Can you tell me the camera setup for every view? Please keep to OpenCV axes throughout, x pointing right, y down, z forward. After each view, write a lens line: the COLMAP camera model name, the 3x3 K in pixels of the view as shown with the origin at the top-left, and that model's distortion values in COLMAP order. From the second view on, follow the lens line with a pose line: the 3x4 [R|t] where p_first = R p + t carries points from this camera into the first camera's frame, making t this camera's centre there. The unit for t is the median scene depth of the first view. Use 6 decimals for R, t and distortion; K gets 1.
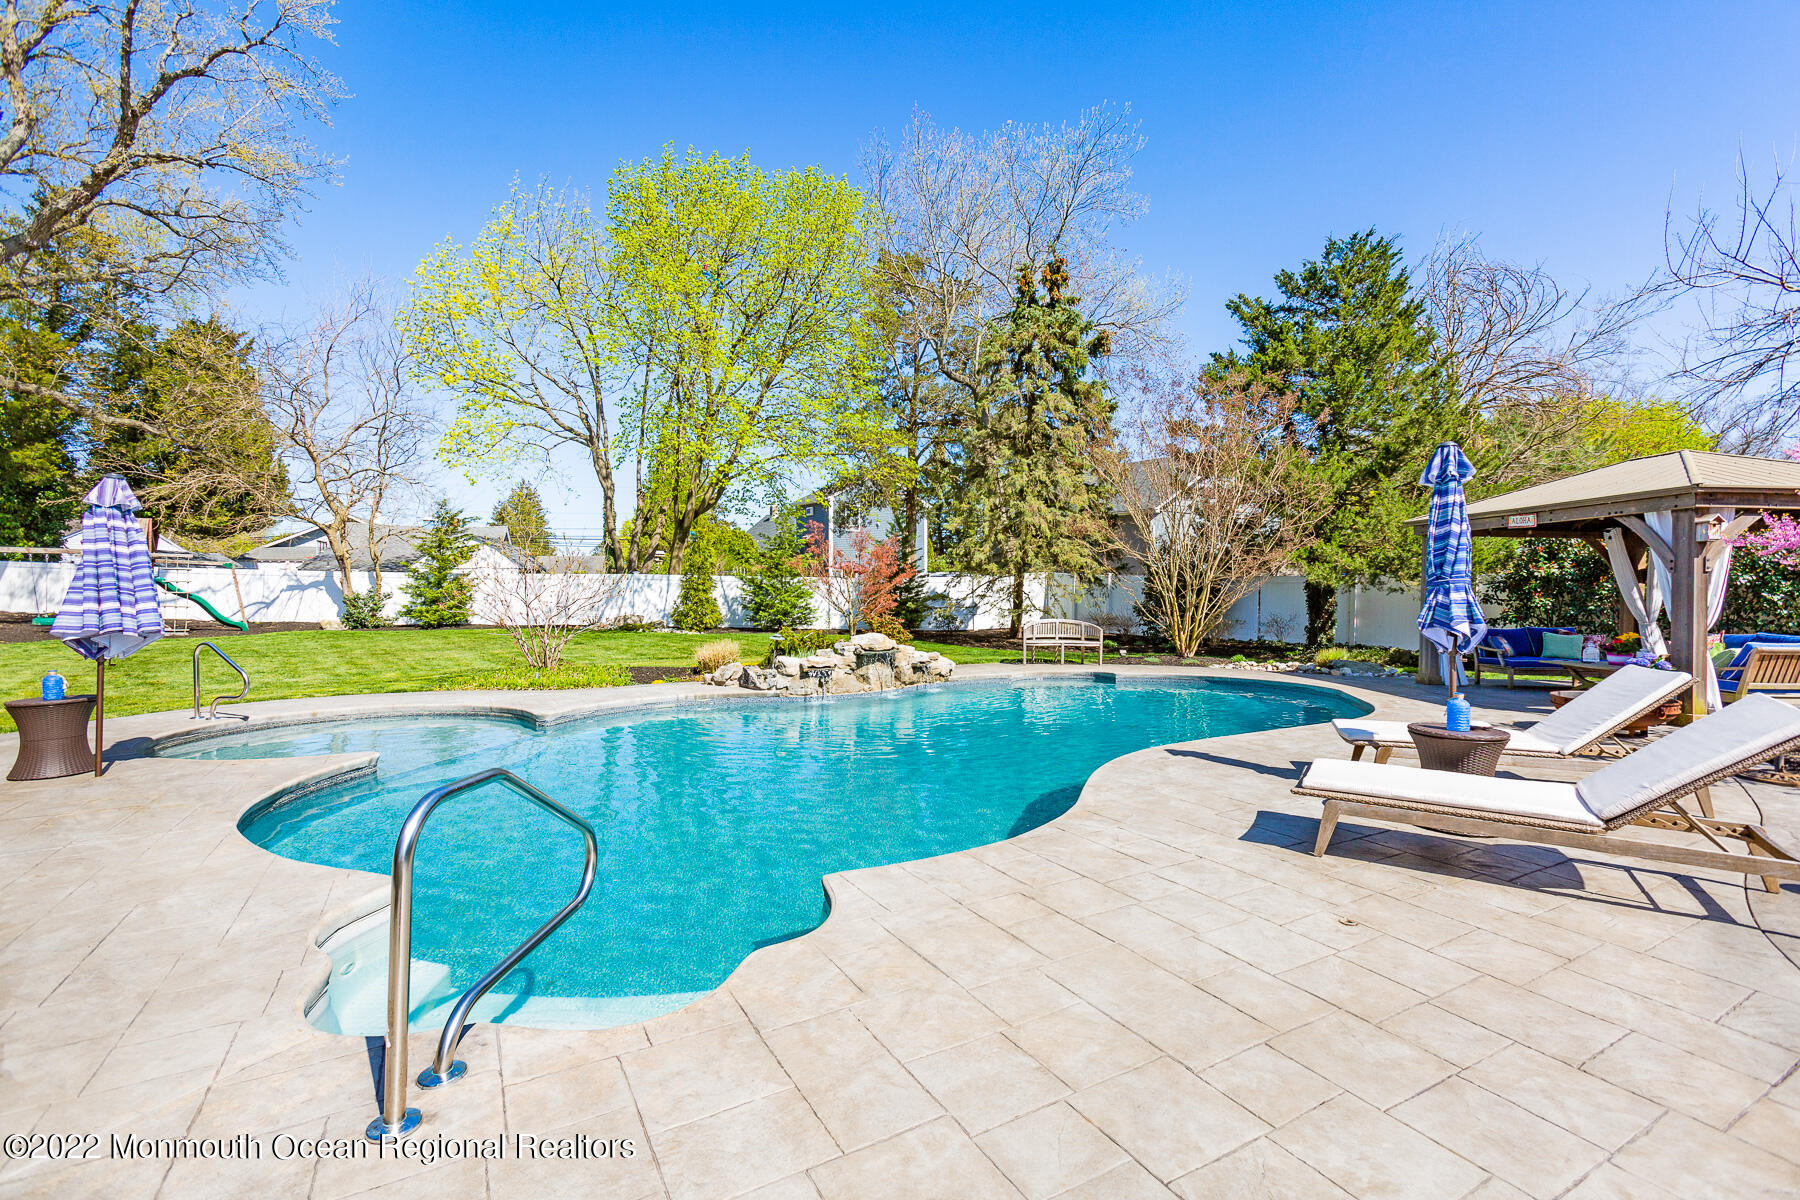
lens RADIAL K [[799.3, 0, 892.1], [0, 799.3, 589.9], [0, 0, 1]] dist [-0.000091, 0.000388]
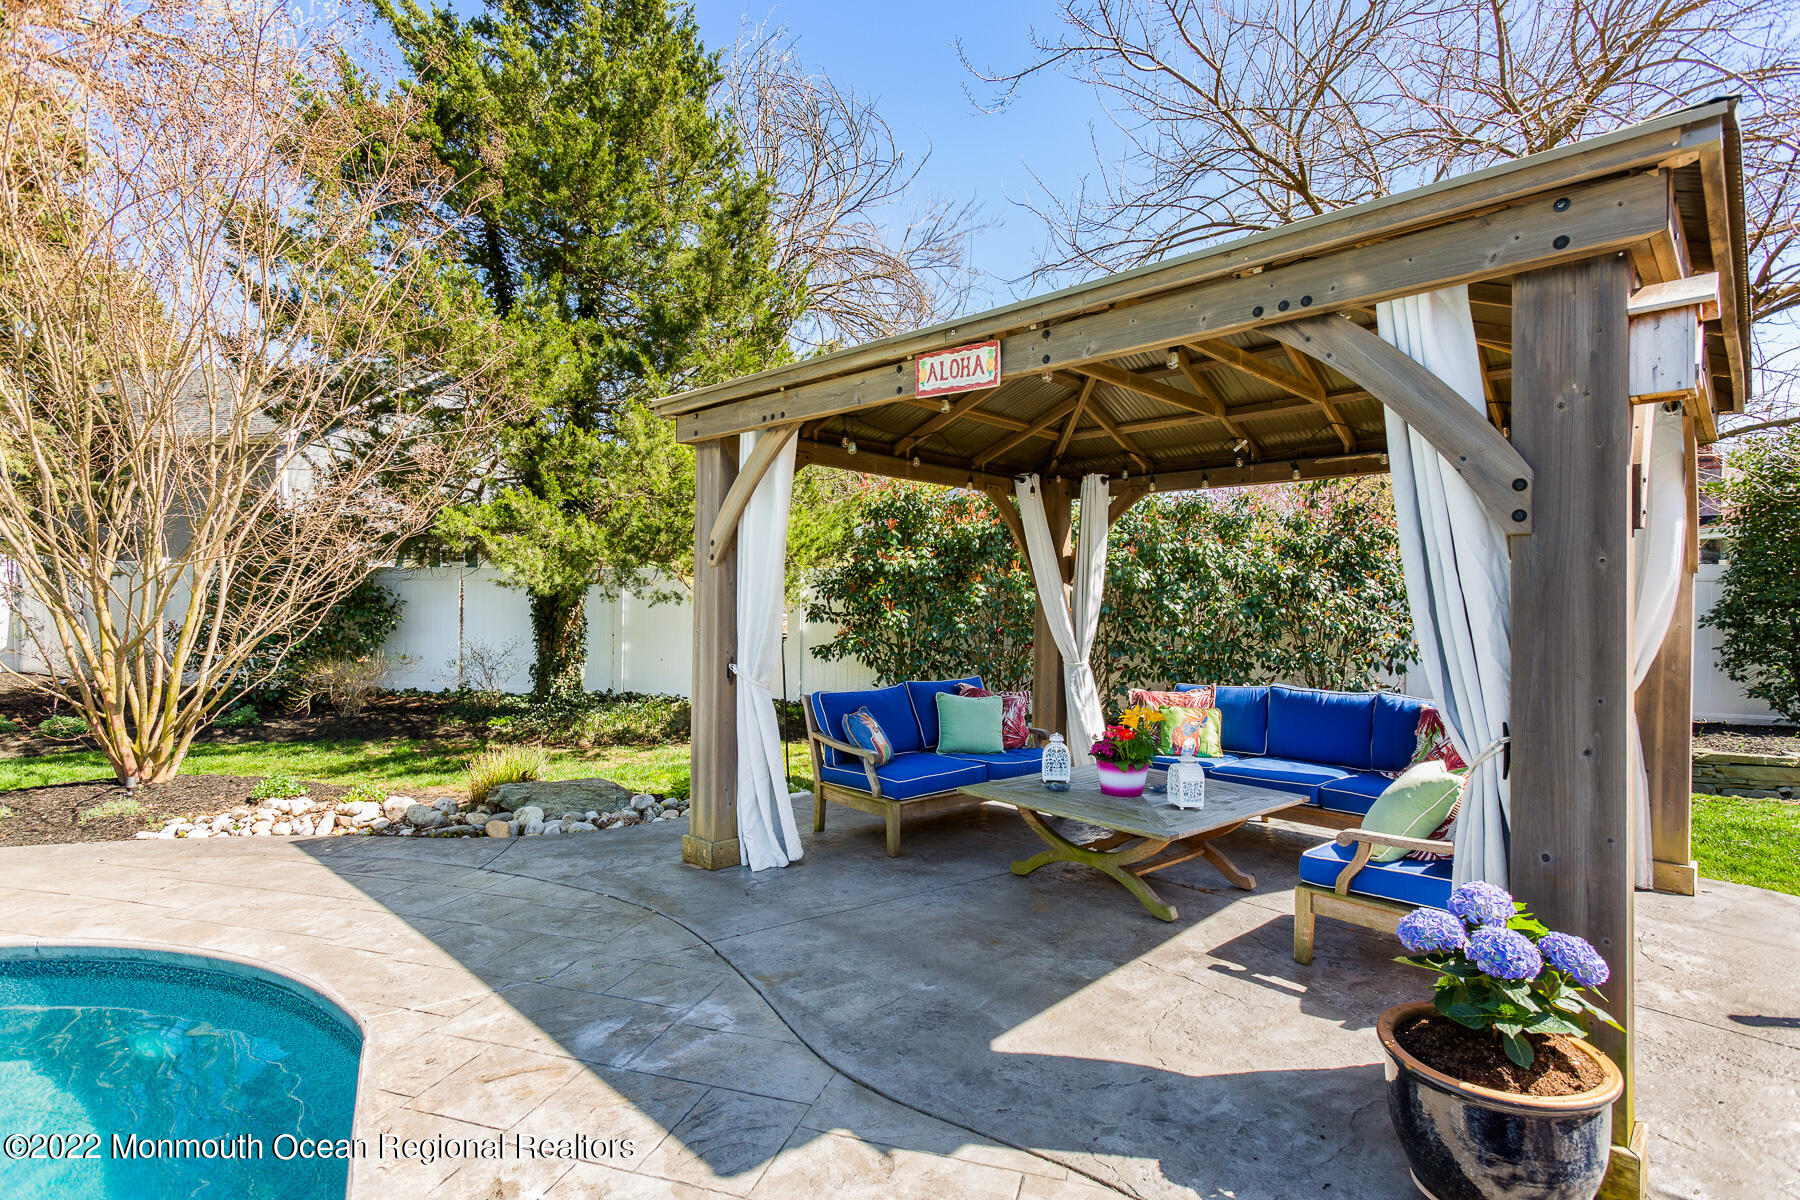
lens RADIAL K [[893.9, 0, 900.0], [0, 893.9, 600.0], [0, 0, 1]] dist [-0.002037, -0.000014]
pose [[0.724059, -0.005892, 0.689713, 0.364008], [0.001997, 0.999977, 0.006446, -0.001066], [-0.689736, -0.003290, 0.724054, 0.520342]]
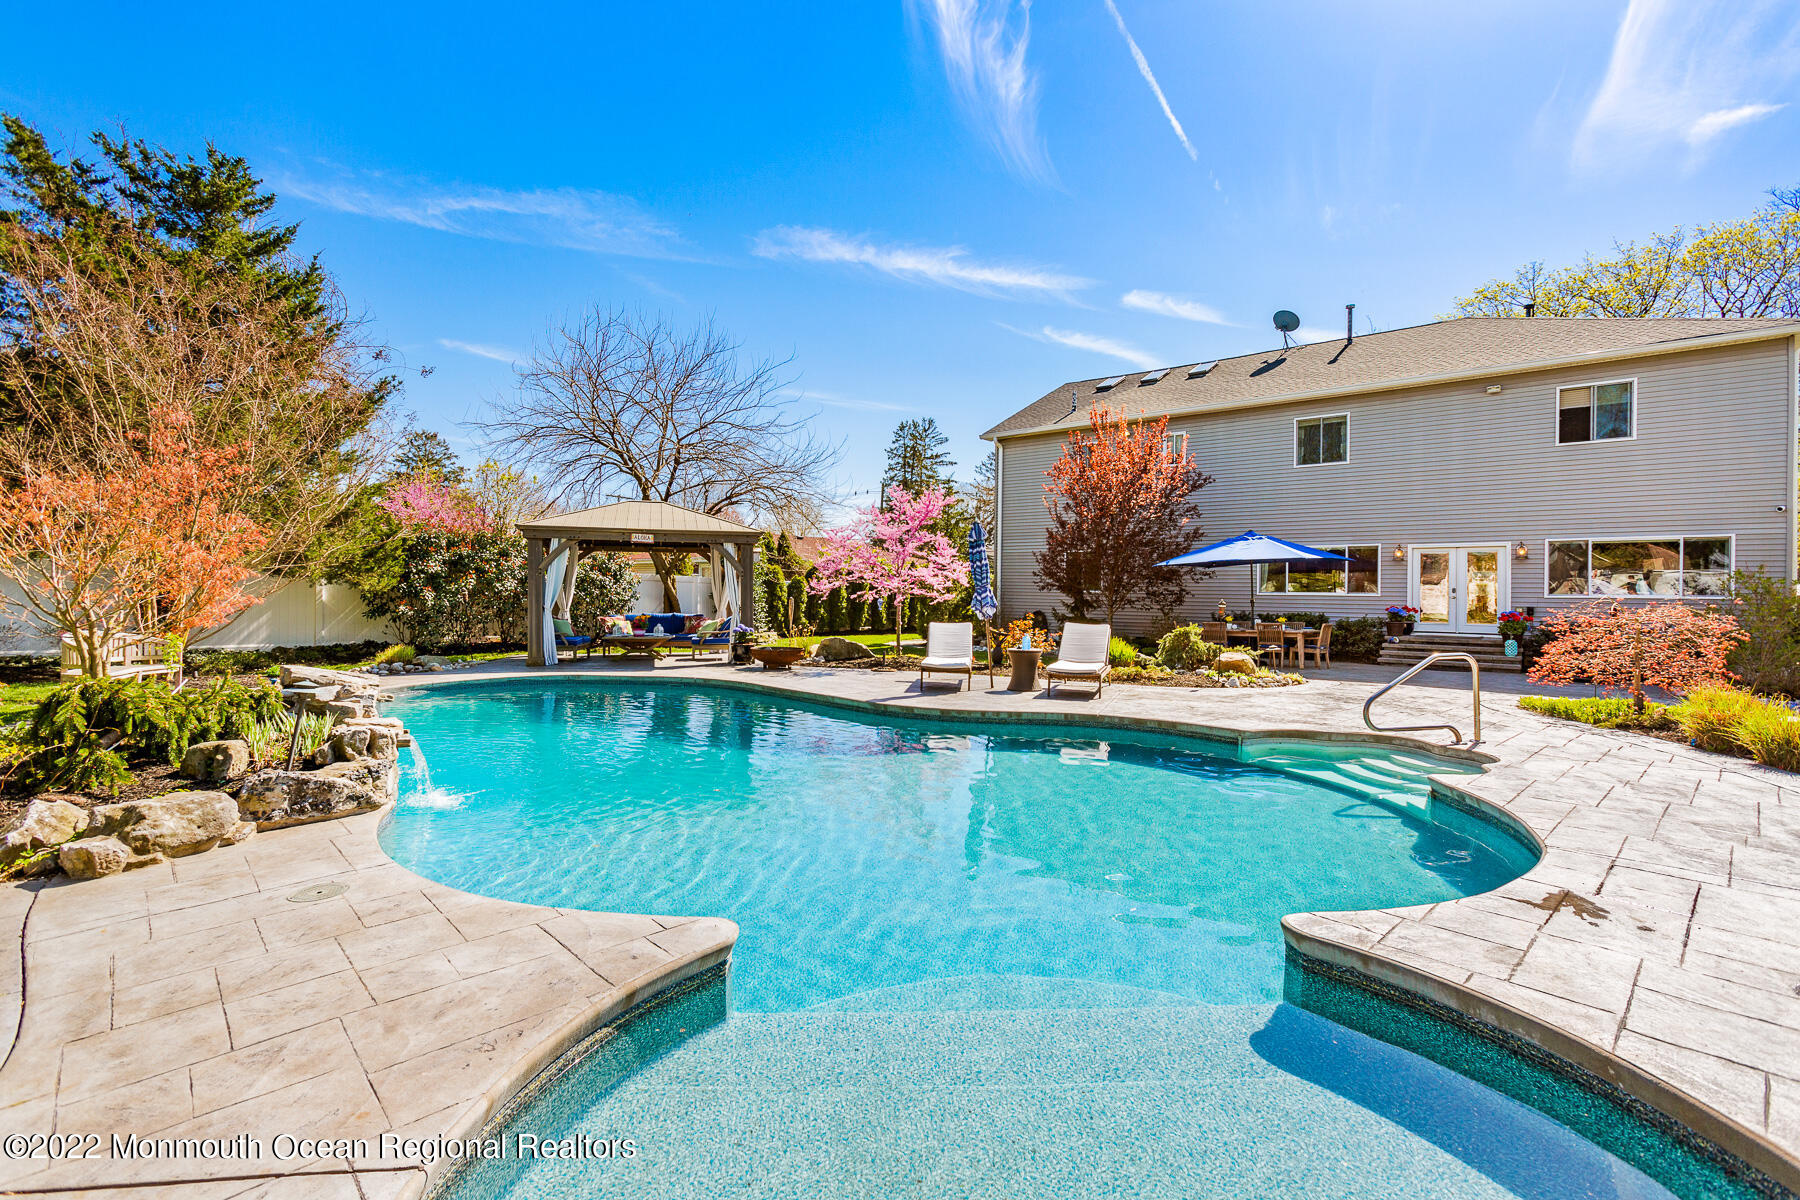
lens RADIAL K [[816.2, 0, 900.0], [0, 816.2, 600.0], [0, 0, 1]] dist [0.001555, 0.000379]
pose [[-0.257655, -0.012936, 0.966150, -0.497038], [-0.007135, 0.999909, 0.011485, 0.002860], [-0.966211, -0.003934, -0.257724, 0.630141]]
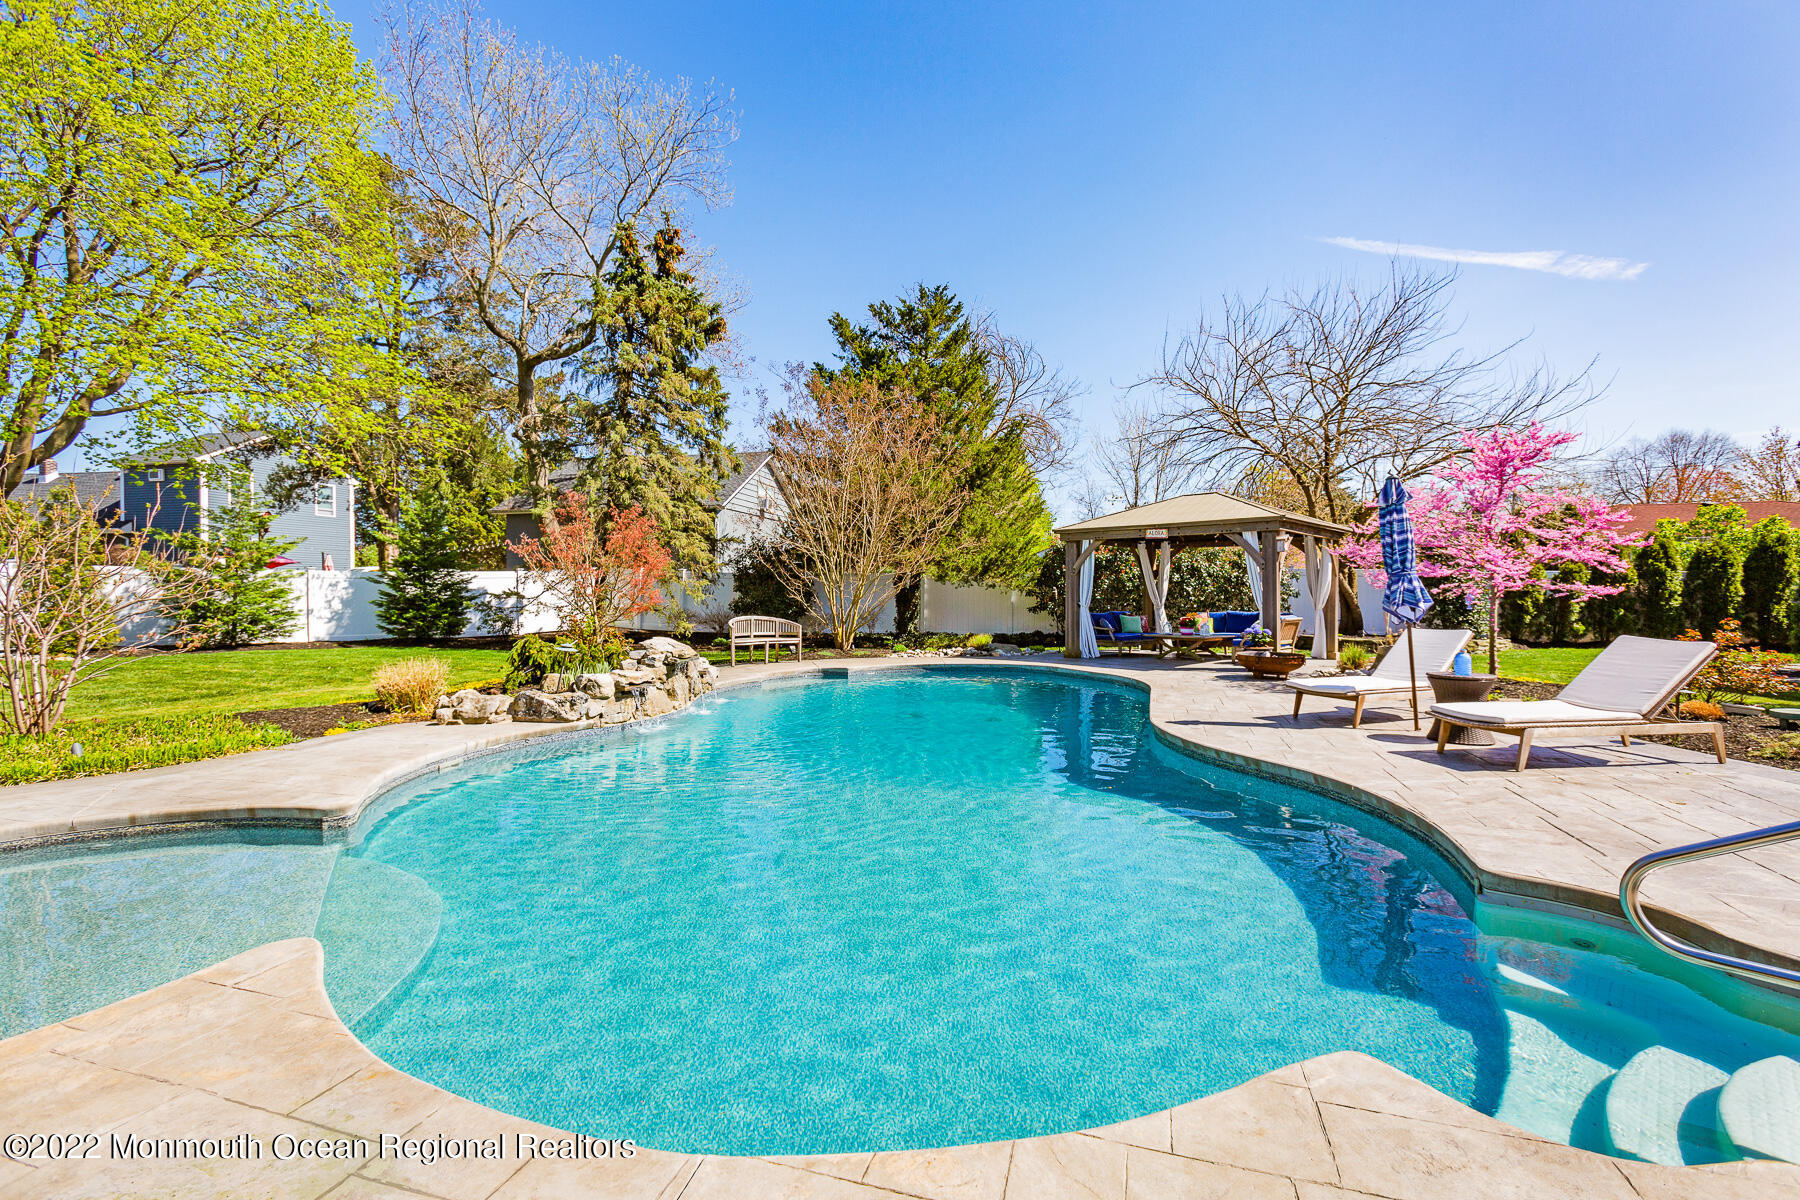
lens RADIAL K [[799.3, 0, 892.1], [0, 799.3, 589.9], [0, 0, 1]] dist [-0.000091, 0.000388]
pose [[0.736043, -0.004342, 0.676921, -0.320411], [0.003526, 0.999990, 0.002581, 0.003889], [-0.676925, 0.000487, 0.736051, 0.199091]]
